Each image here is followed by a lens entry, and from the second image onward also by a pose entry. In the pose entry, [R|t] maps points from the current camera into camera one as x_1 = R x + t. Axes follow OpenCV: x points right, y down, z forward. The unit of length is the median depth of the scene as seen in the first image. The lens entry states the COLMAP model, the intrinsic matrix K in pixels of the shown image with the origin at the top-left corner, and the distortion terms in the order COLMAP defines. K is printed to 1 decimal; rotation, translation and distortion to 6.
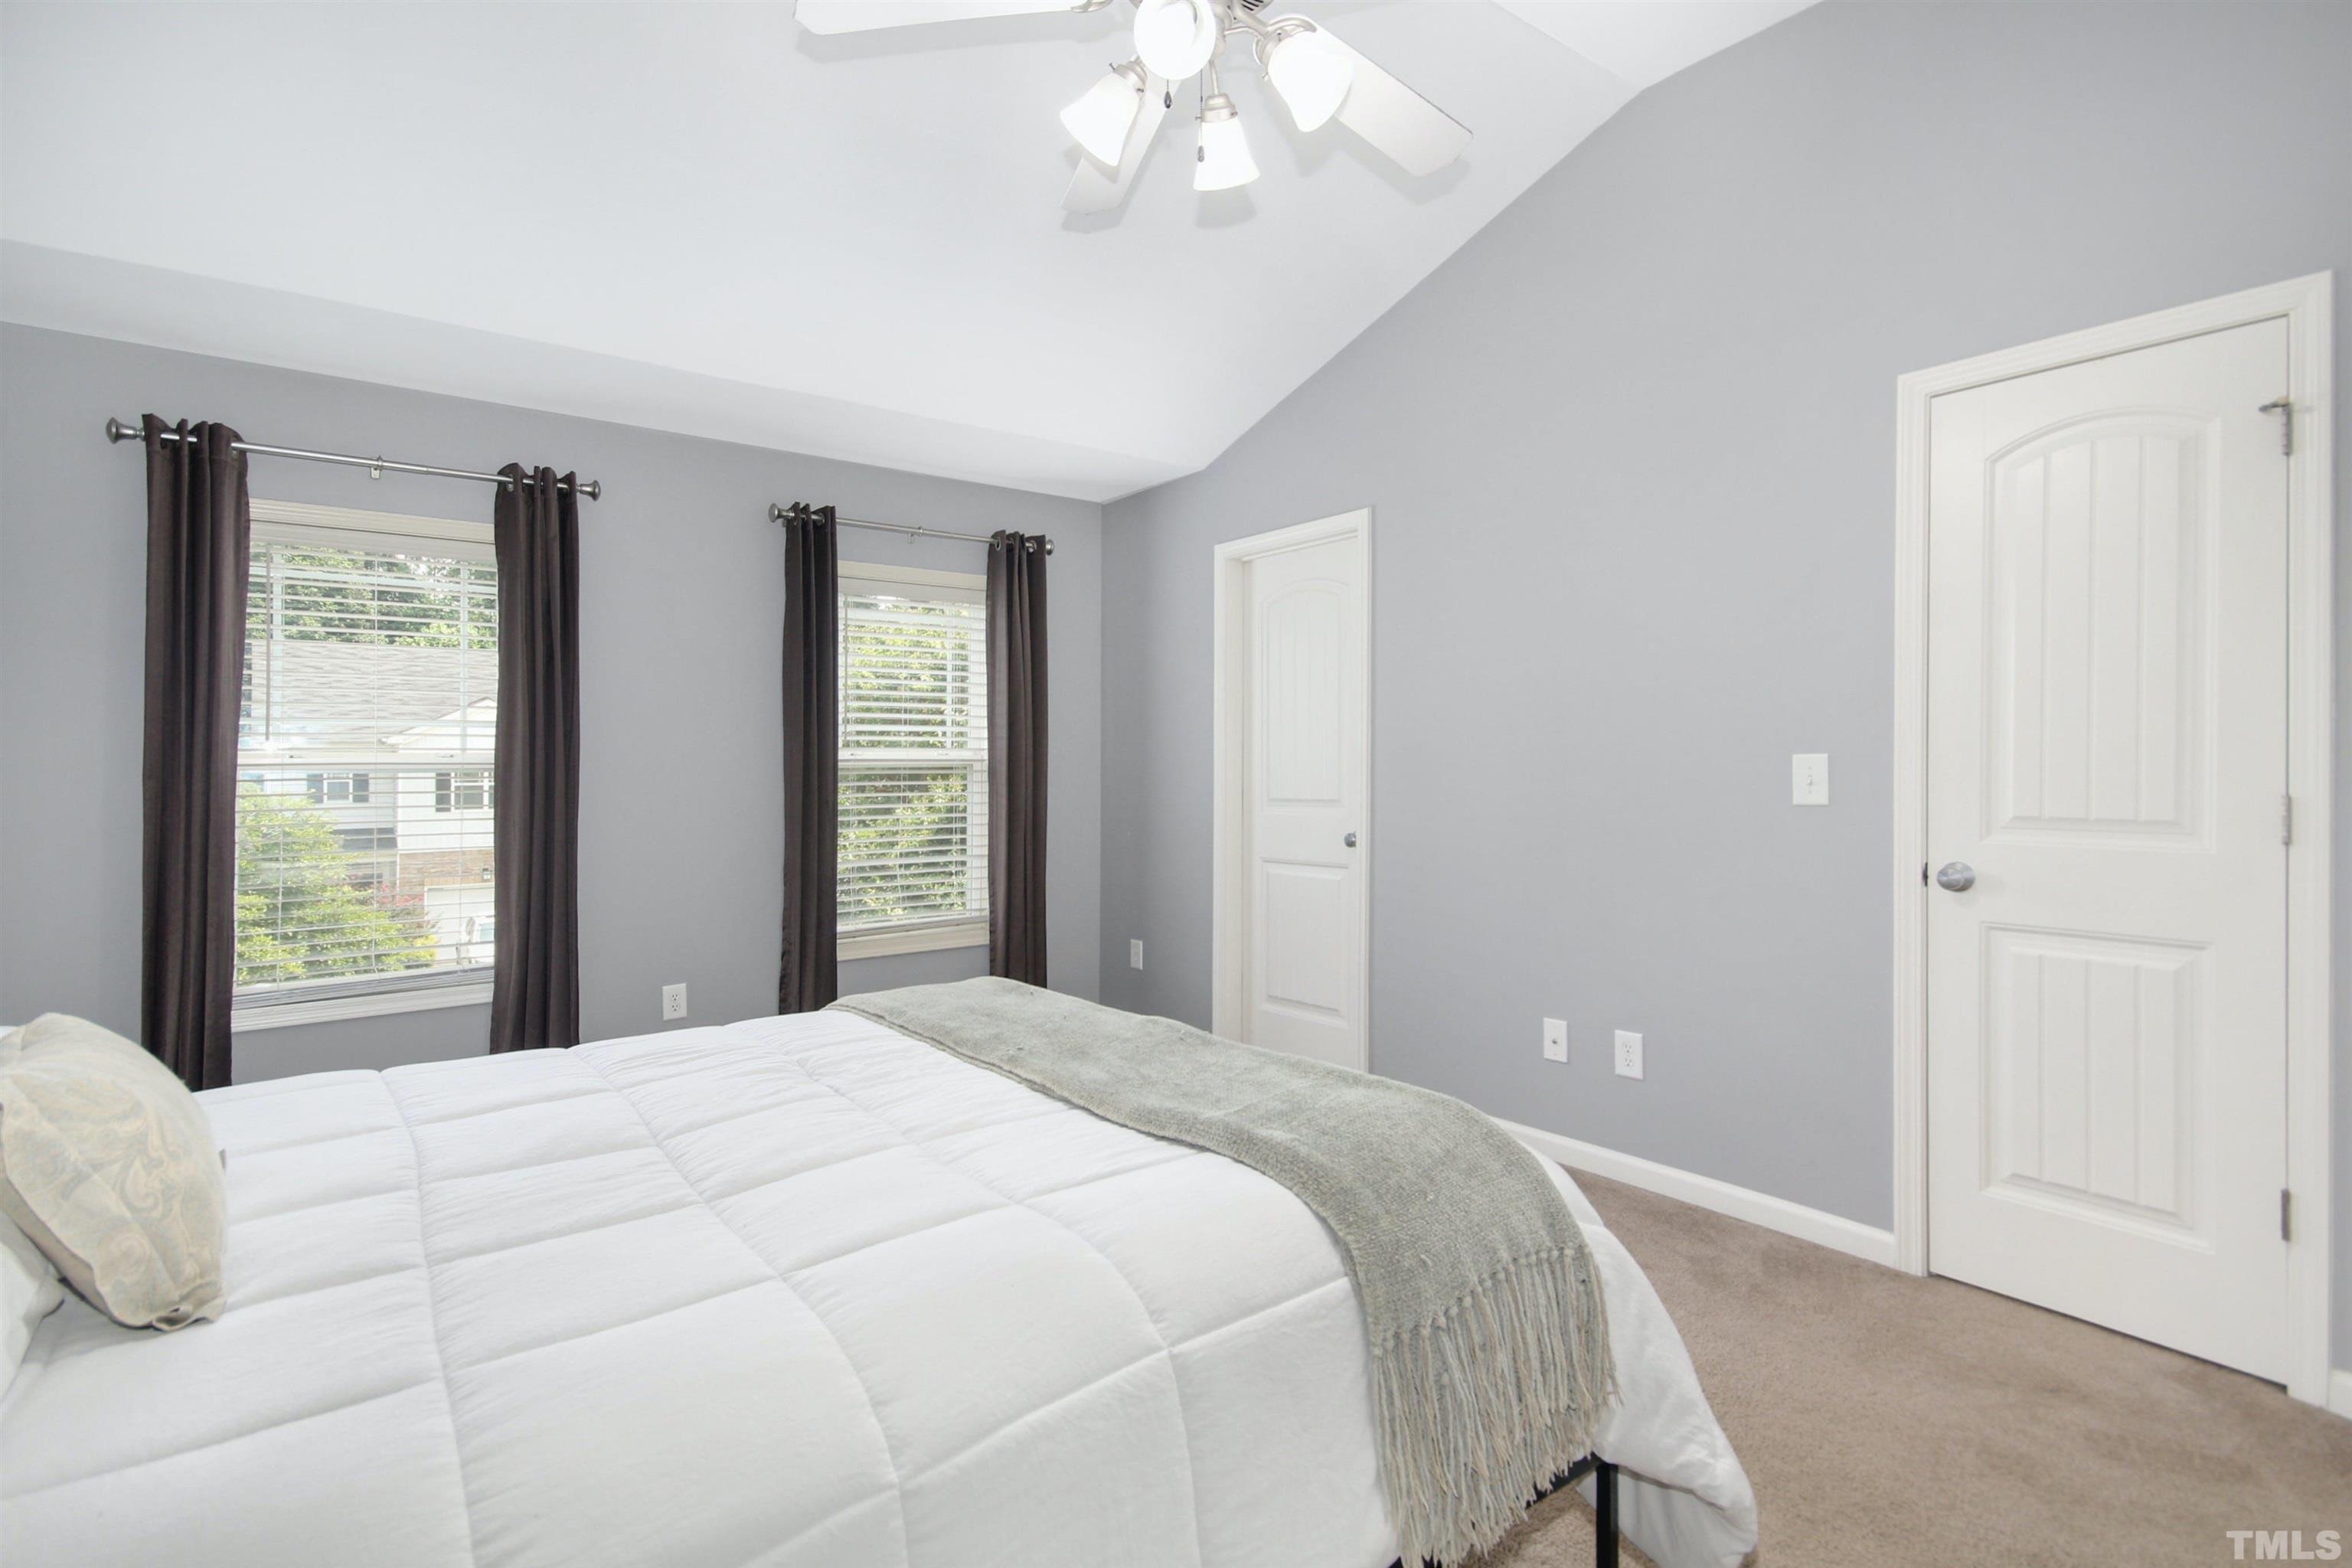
lens RADIAL K [[1121.4, 0, 1172.5], [0, 1121.4, 763.3], [0, 0, 1]] dist [0.015584, 0.000197]
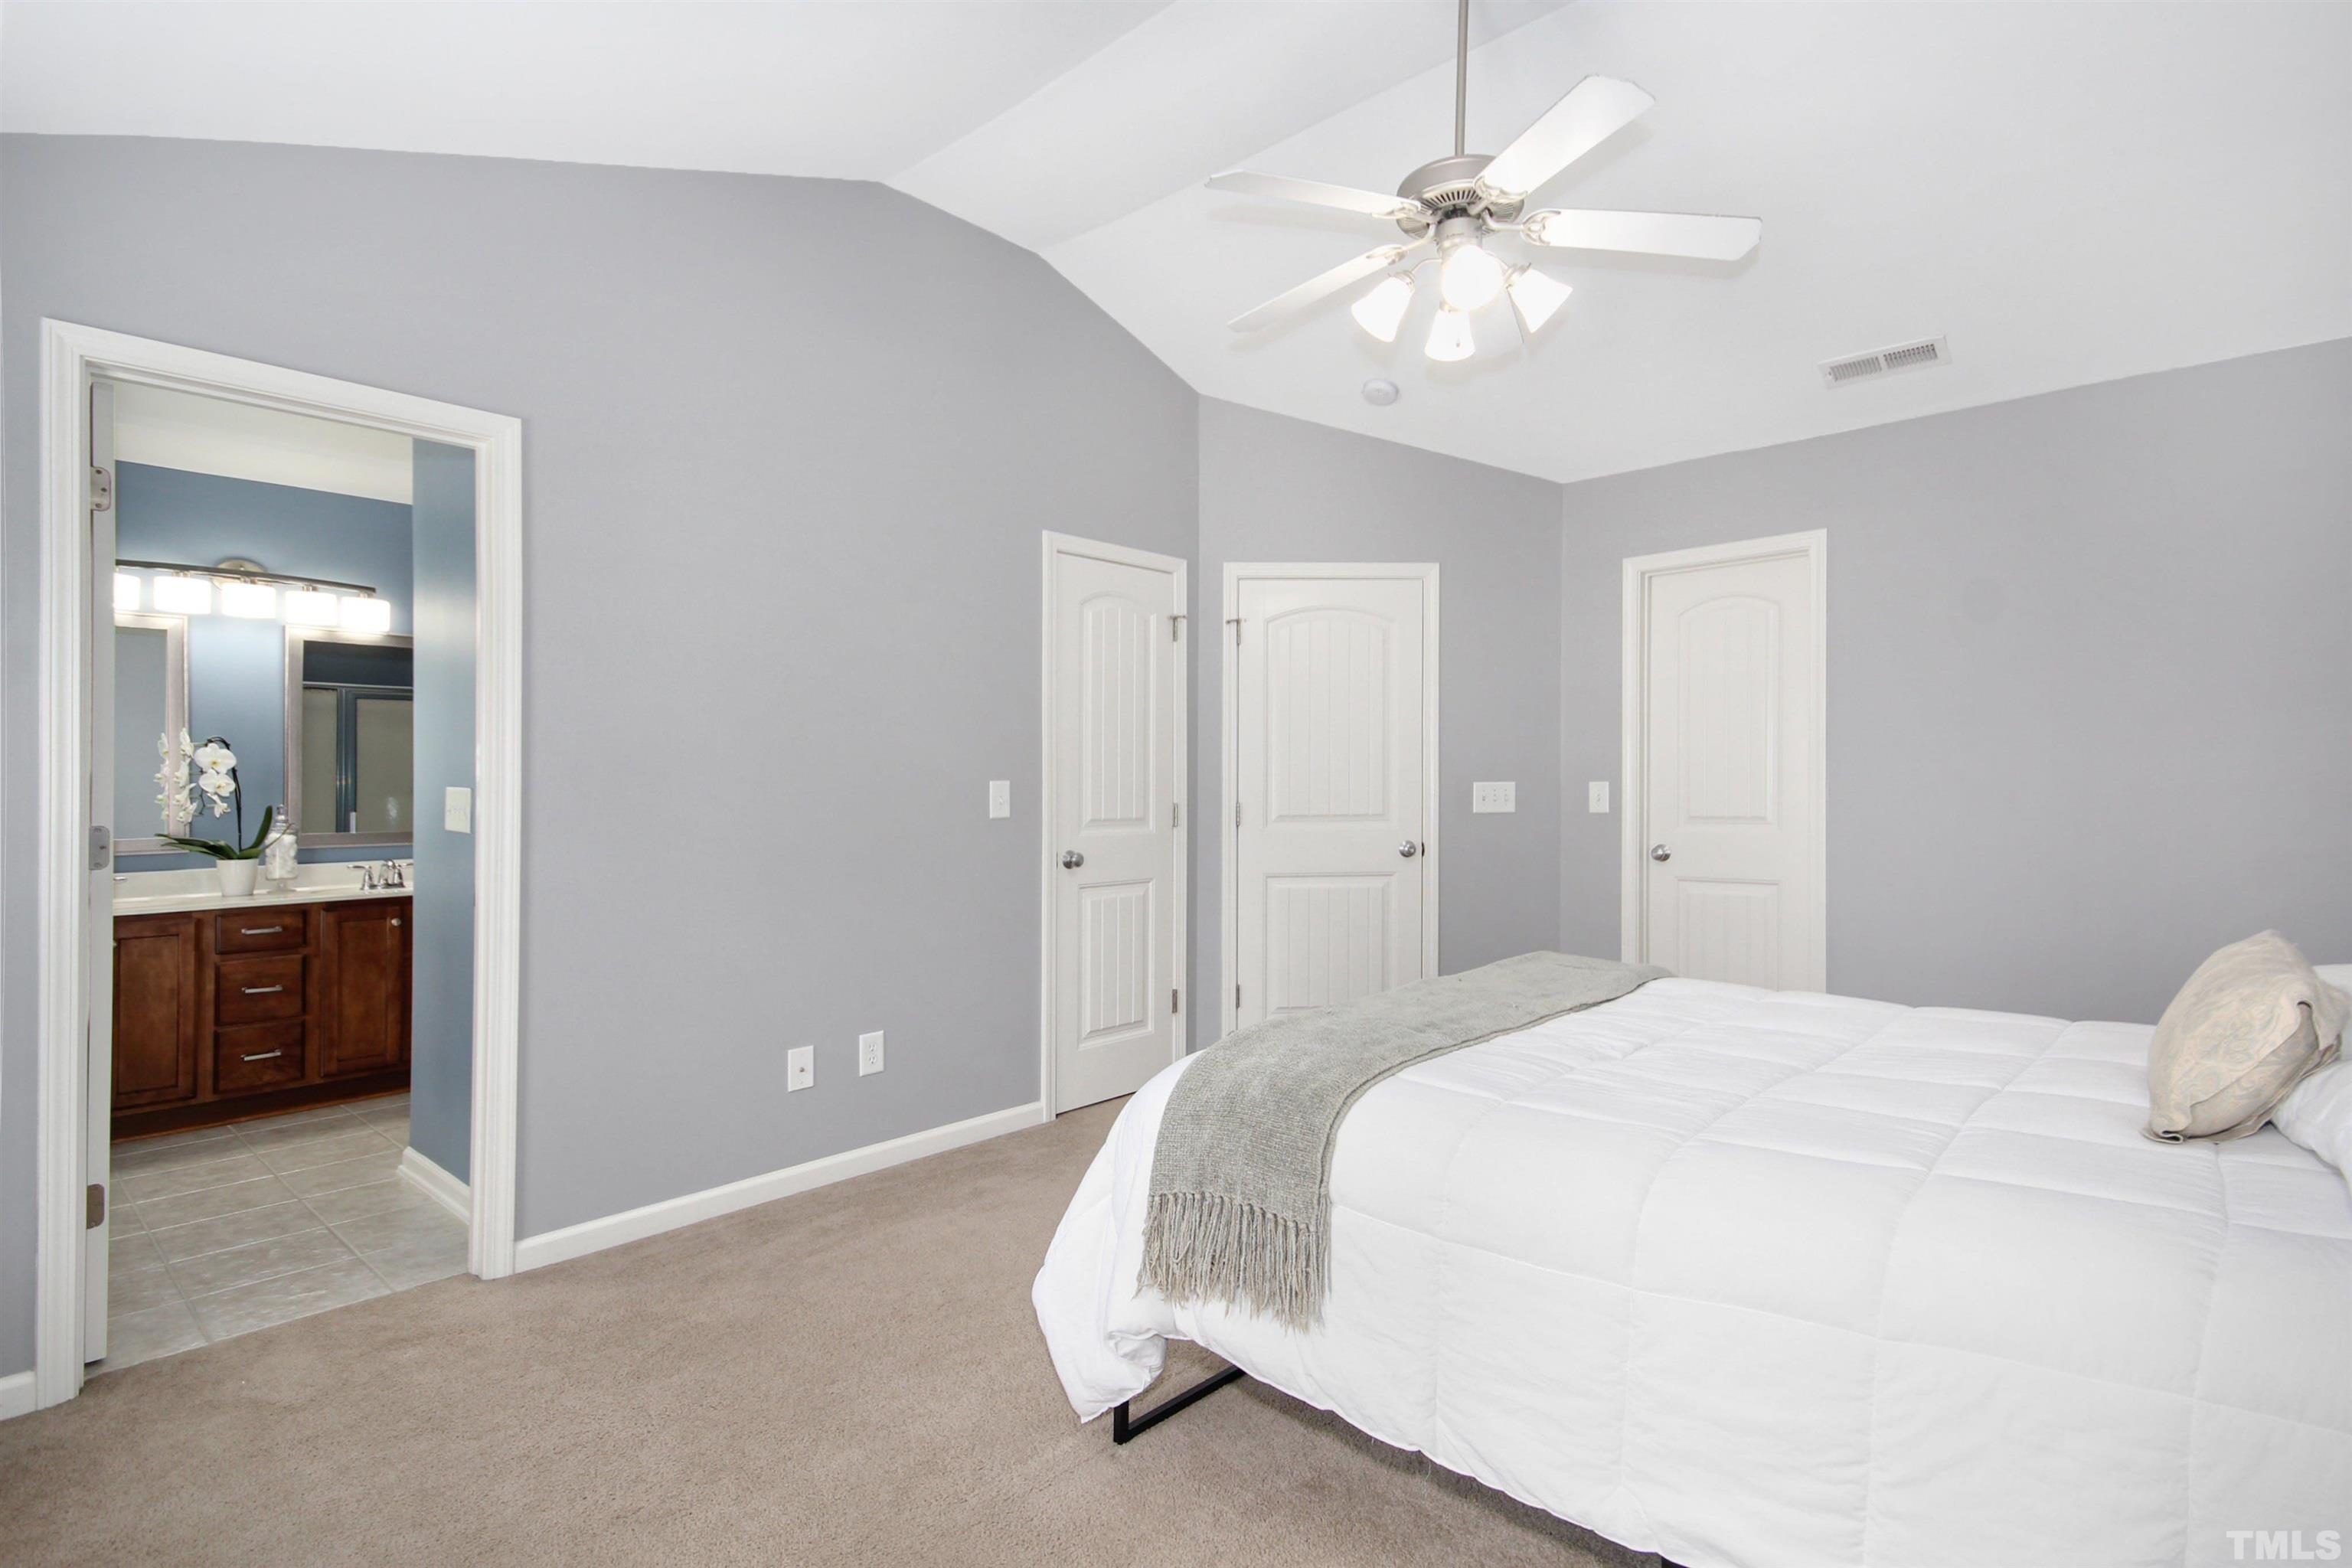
lens RADIAL K [[1104.8, 0, 1173.1], [0, 1104.8, 775.4], [0, 0, 1]] dist [0.001602, -0.000315]
pose [[-0.118747, 0.000234, 0.992925, -0.225071], [-0.005245, 0.999986, -0.000863, -0.004269], [-0.992911, -0.005311, -0.118744, 0.269542]]
